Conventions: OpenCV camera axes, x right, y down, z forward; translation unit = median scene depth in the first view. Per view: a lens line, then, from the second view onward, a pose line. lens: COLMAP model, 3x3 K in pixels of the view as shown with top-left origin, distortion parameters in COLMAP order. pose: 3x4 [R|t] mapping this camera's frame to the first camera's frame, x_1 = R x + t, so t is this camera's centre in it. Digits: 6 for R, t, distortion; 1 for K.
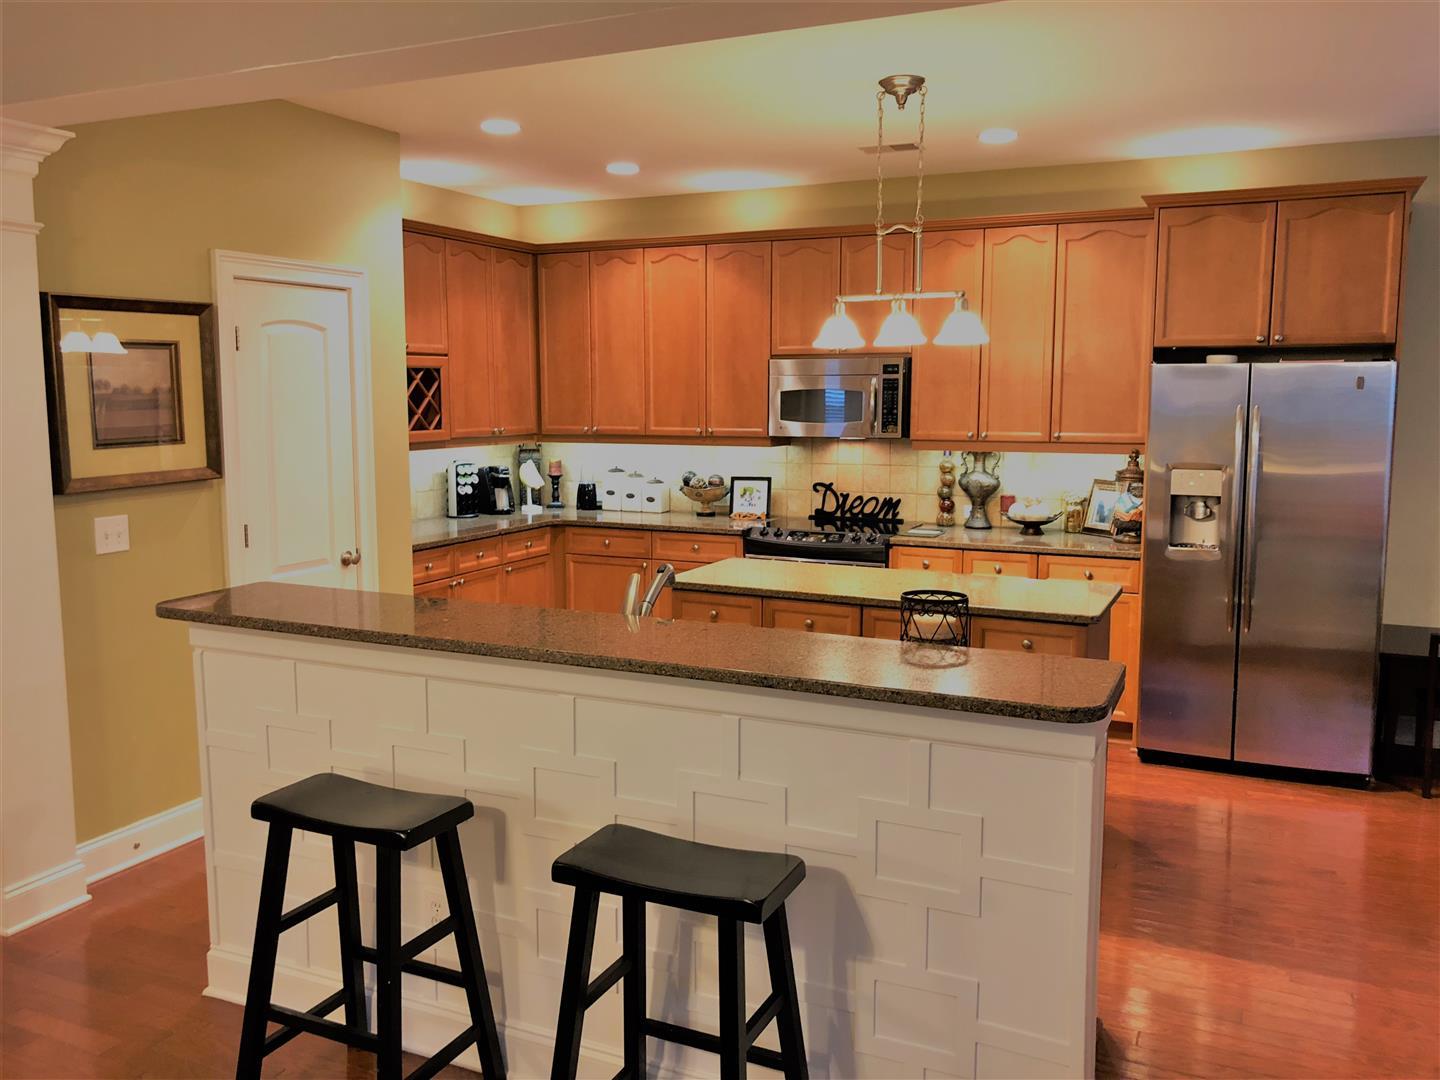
lens RADIAL K [[1175.6, 0, 720.0], [0, 1175.6, 540.0], [0, 0, 1]] dist [0.091982, -0.178700]
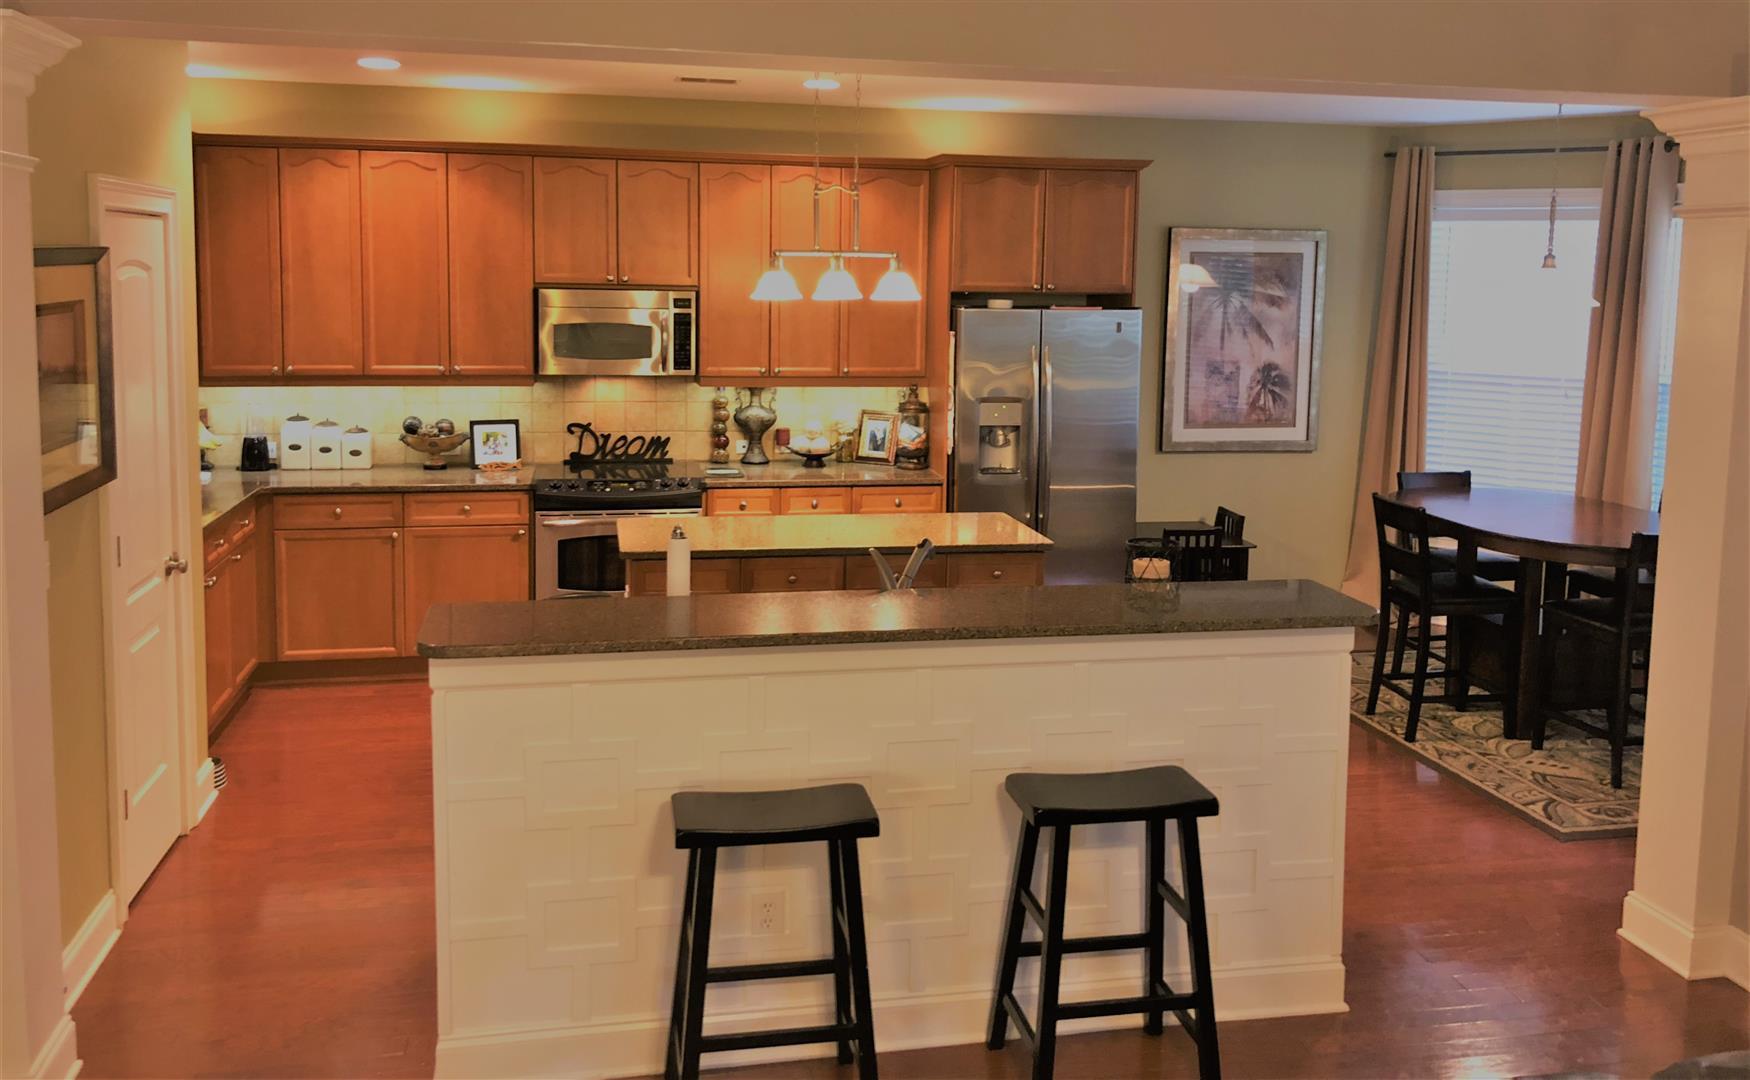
lens RADIAL K [[1460.5, 0, 876.2], [0, 1460.5, 416.1], [0, 0, 1]] dist [0.011788, 0.000869]
pose [[0.788326, -0.049846, 0.613236, -0.428700], [0.058636, 0.998263, 0.005765, -0.048592], [-0.612458, 0.031413, 0.789879, -0.019278]]
